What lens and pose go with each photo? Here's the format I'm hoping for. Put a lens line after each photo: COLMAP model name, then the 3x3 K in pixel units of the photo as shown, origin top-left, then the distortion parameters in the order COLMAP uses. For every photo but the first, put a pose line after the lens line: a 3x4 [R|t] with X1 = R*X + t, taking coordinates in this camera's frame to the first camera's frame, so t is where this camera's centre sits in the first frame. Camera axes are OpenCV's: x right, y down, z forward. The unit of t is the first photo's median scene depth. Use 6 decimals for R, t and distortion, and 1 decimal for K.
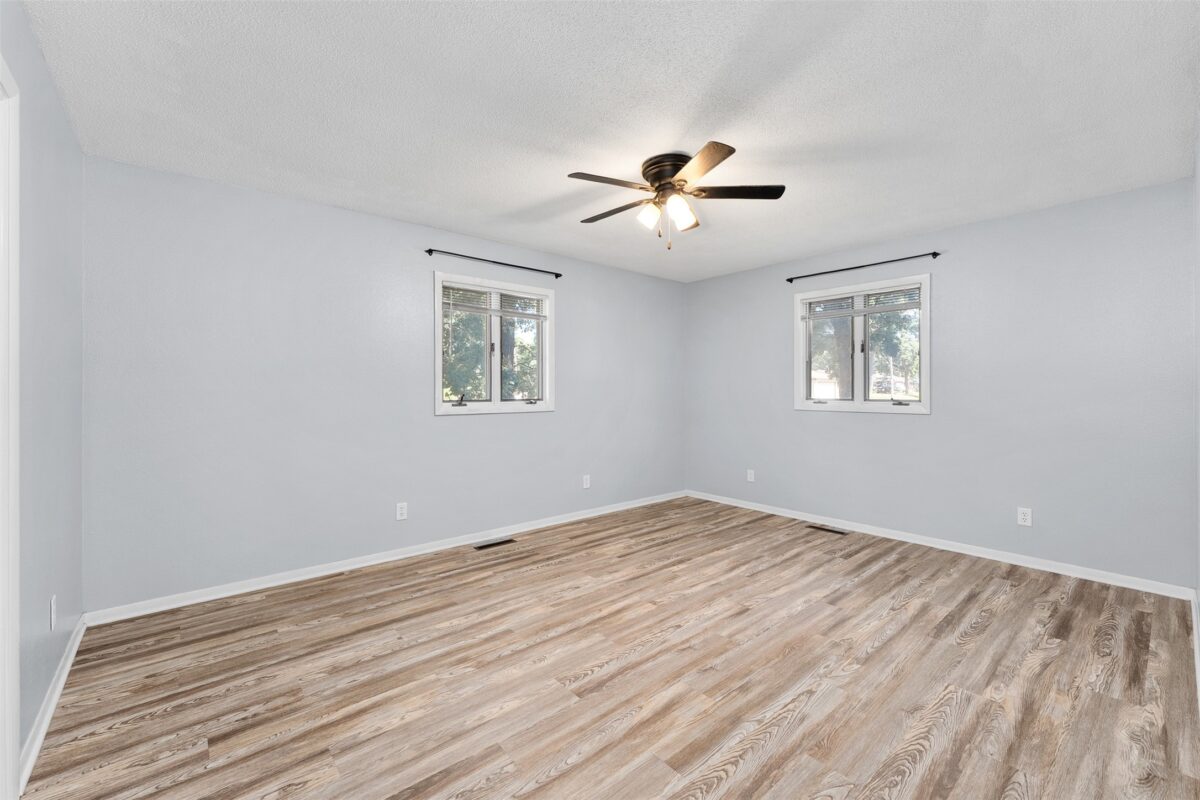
lens RADIAL K [[487.7, 0, 599.5], [0, 487.7, 395.3], [0, 0, 1]] dist [-0.005653, 0.000168]
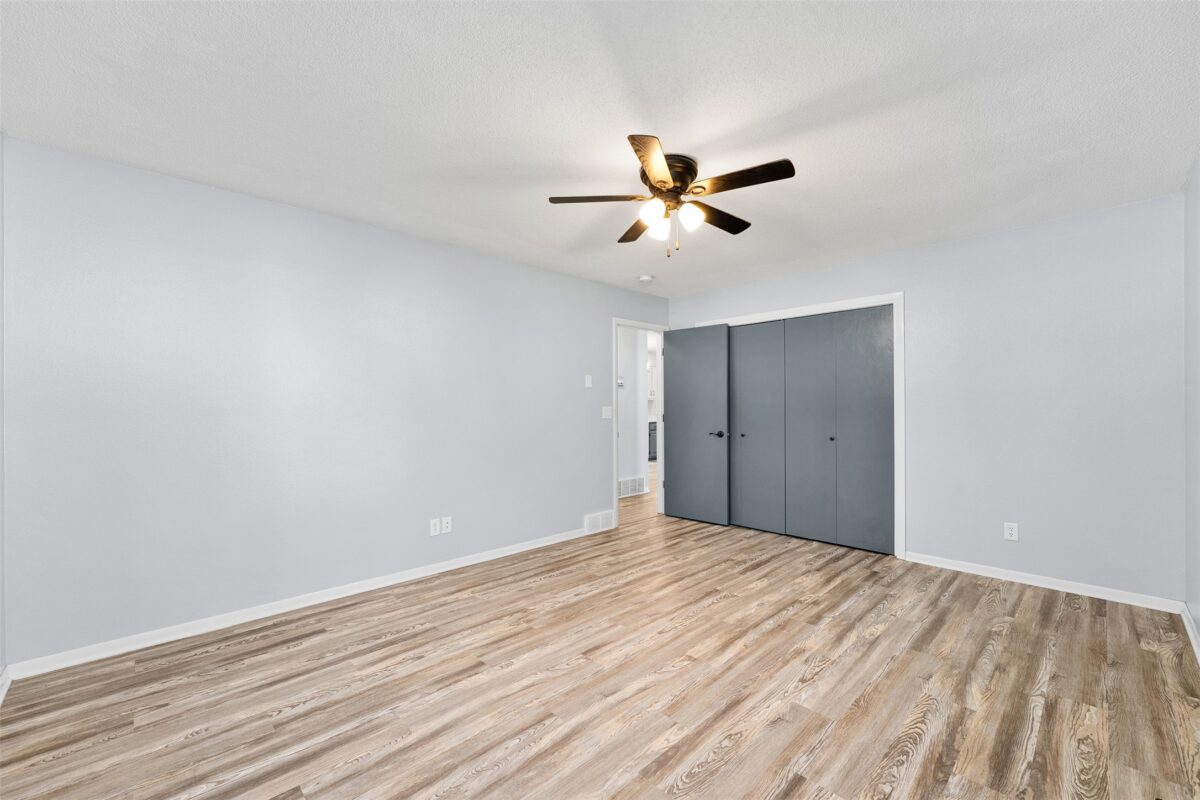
lens RADIAL K [[487.7, 0, 600.1], [0, 487.7, 401.9], [0, 0, 1]] dist [-0.005653, 0.000168]
pose [[-0.997944, 0.005534, -0.063857, 0.356094], [0.005408, 0.999983, 0.002150, -0.024093], [0.063867, 0.001800, -0.997957, 2.036956]]
